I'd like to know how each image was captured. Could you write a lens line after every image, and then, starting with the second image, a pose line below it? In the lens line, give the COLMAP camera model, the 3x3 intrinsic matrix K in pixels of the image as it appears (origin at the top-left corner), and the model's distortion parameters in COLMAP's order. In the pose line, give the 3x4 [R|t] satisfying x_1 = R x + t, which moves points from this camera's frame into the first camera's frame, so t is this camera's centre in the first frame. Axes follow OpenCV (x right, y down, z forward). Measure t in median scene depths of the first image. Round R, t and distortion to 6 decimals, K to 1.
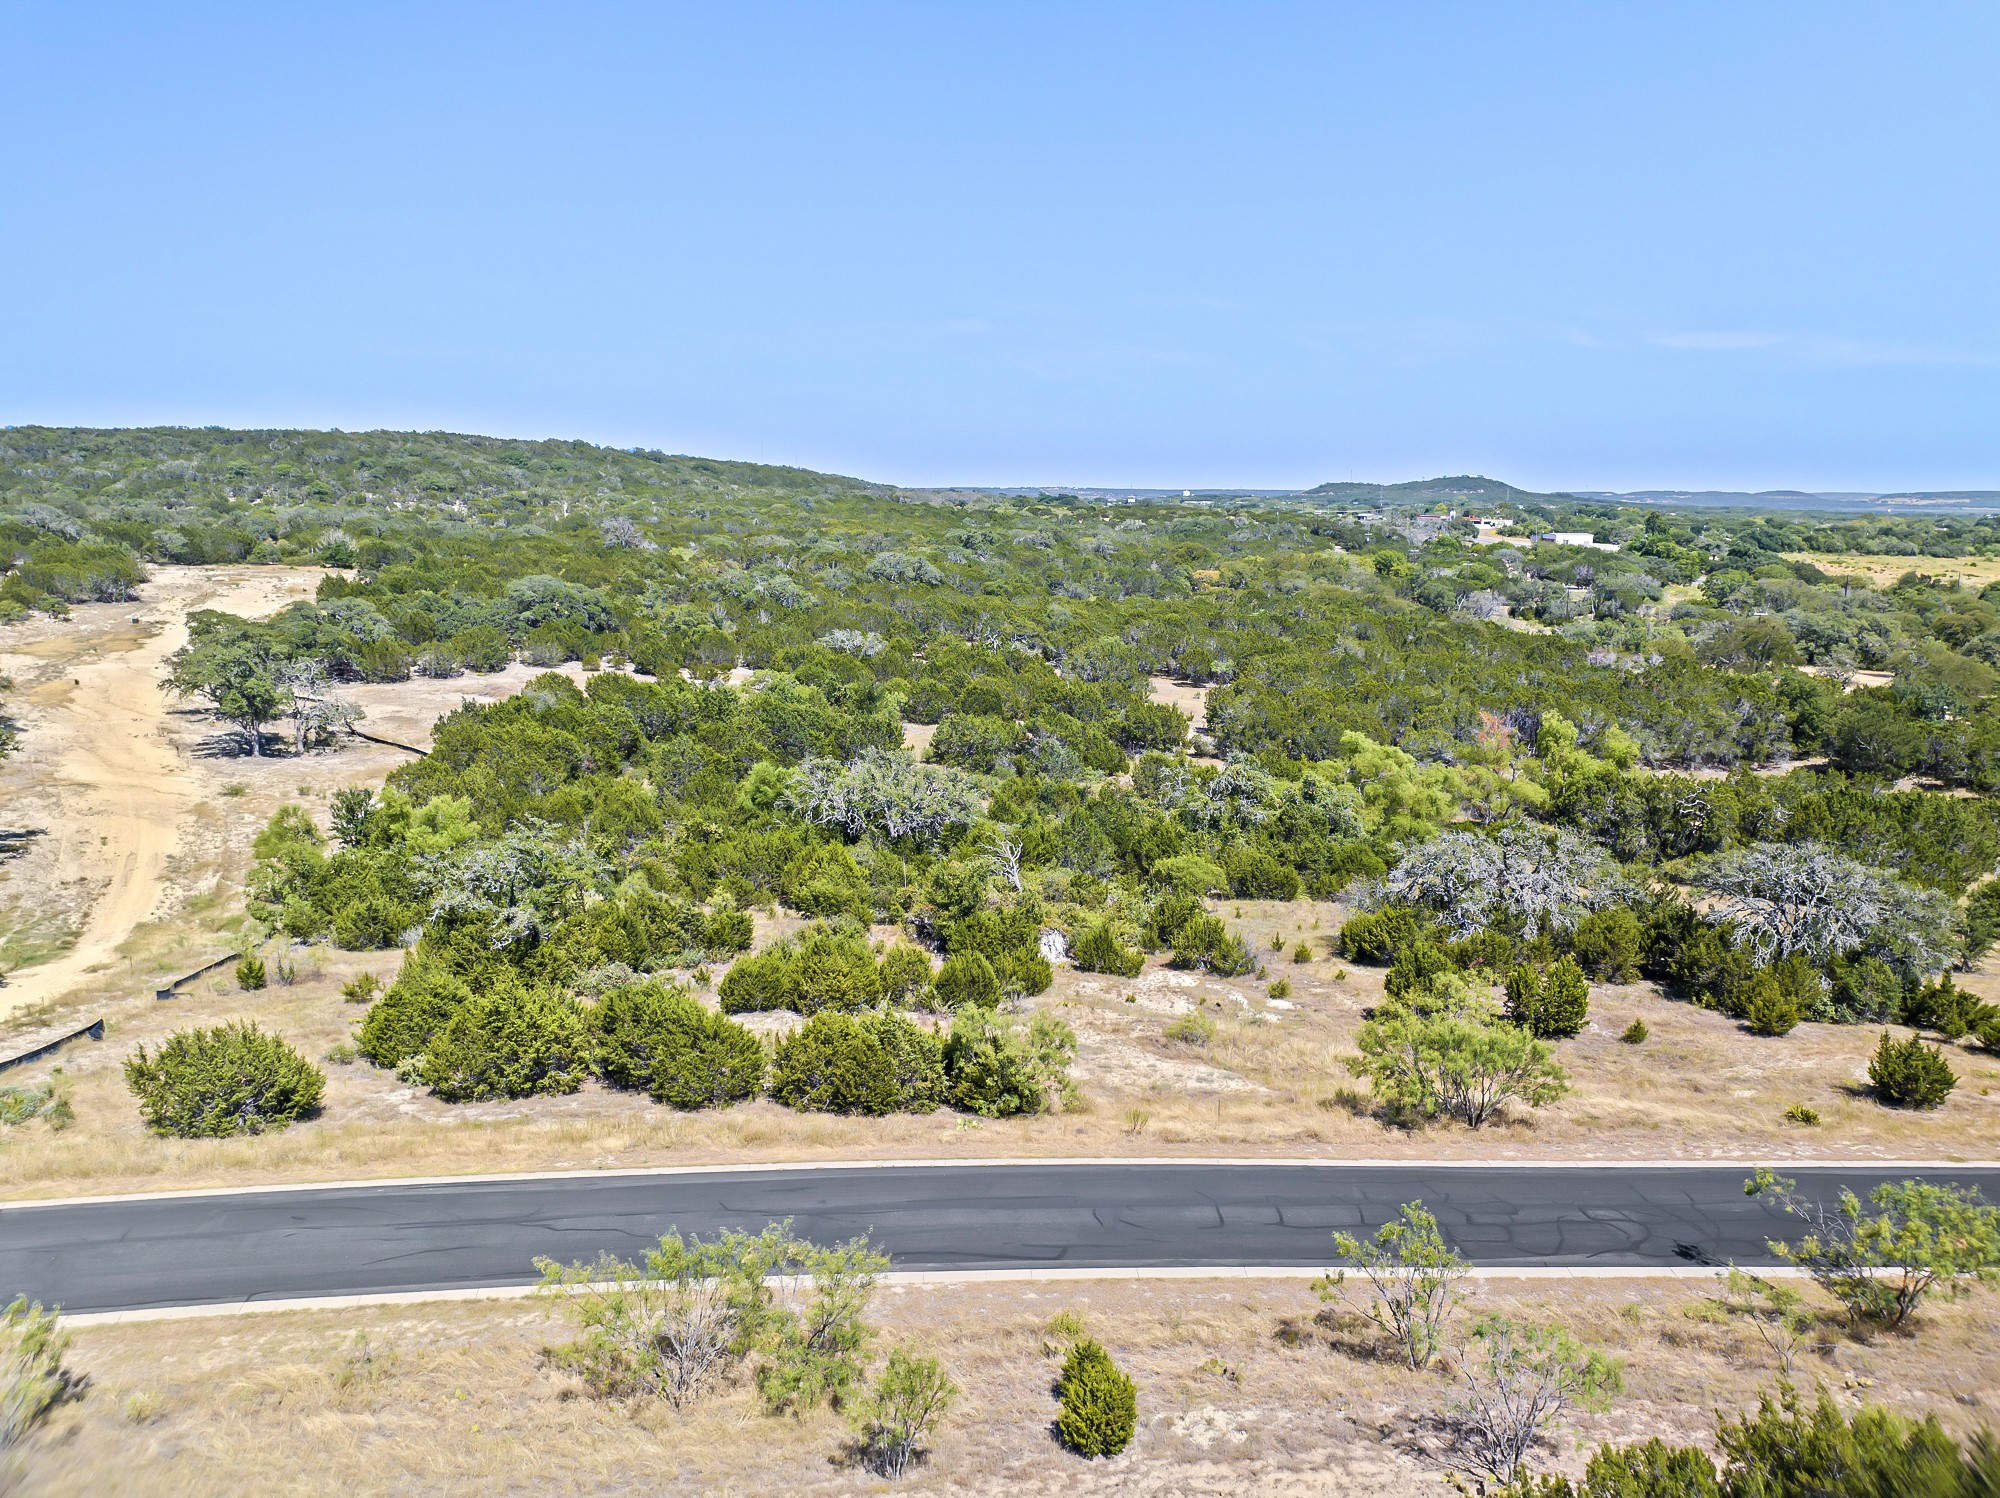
lens RADIAL K [[1400.8, 0, 1006.3], [0, 1400.8, 746.6], [0, 0, 1]] dist [-0.029793, 0.000850]
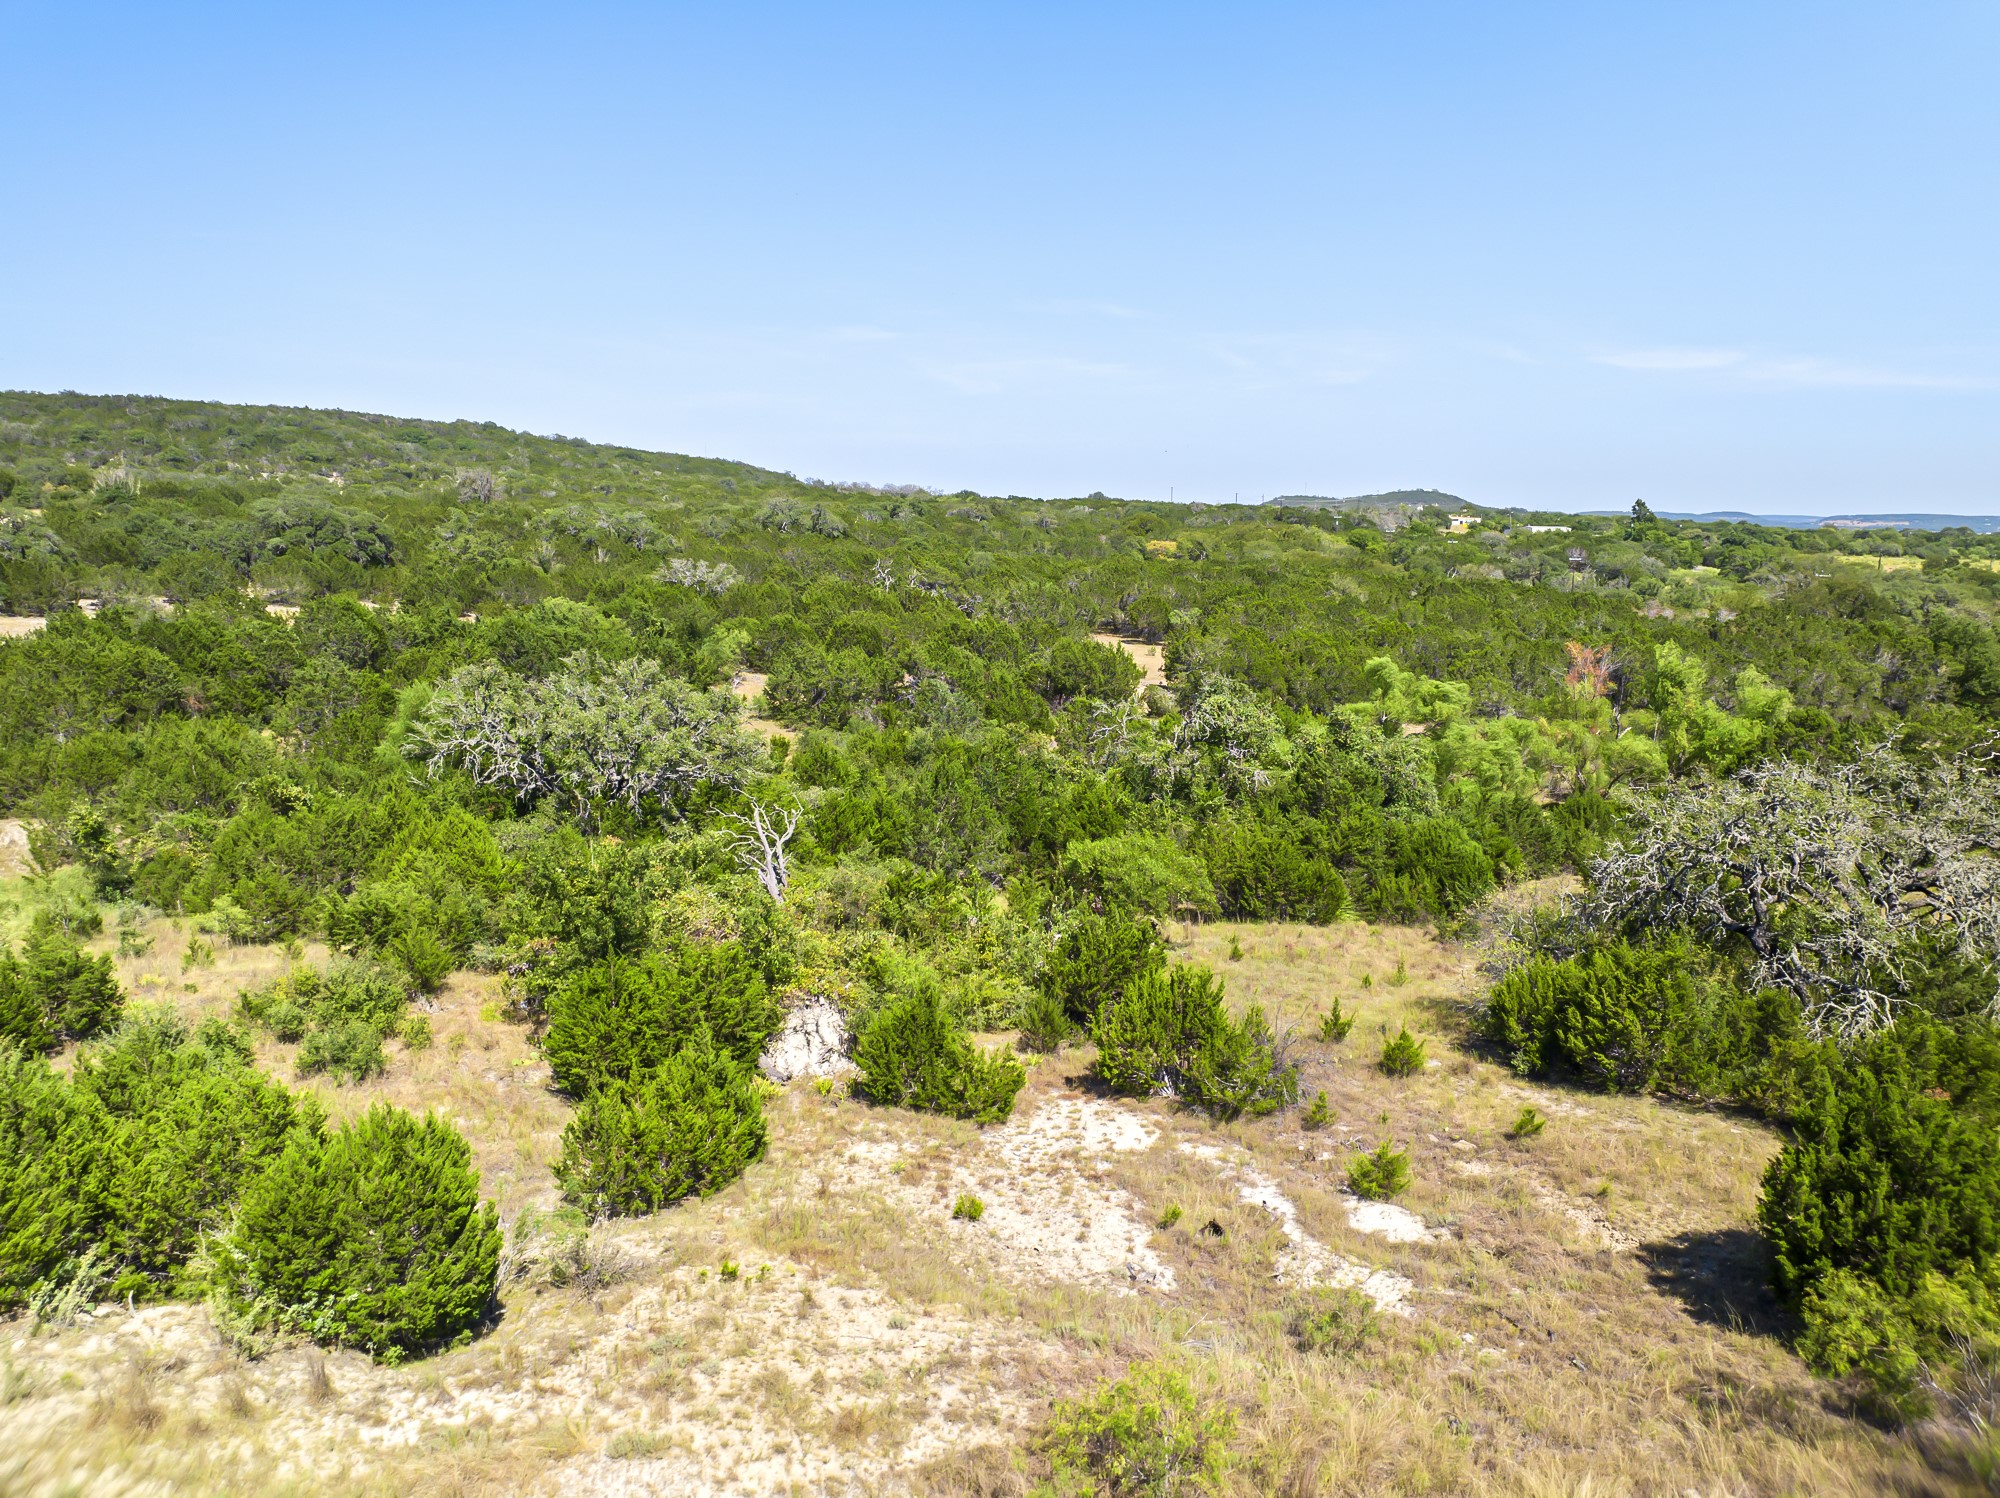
lens RADIAL K [[1400.8, 0, 995.3], [0, 1400.8, 748.9], [0, 0, 1]] dist [-0.029793, 0.000850]
pose [[0.999678, 0.003805, 0.025103, 0.056612], [-0.003574, 0.999951, -0.009237, 0.043929], [-0.025137, 0.009144, 0.999642, 0.421837]]
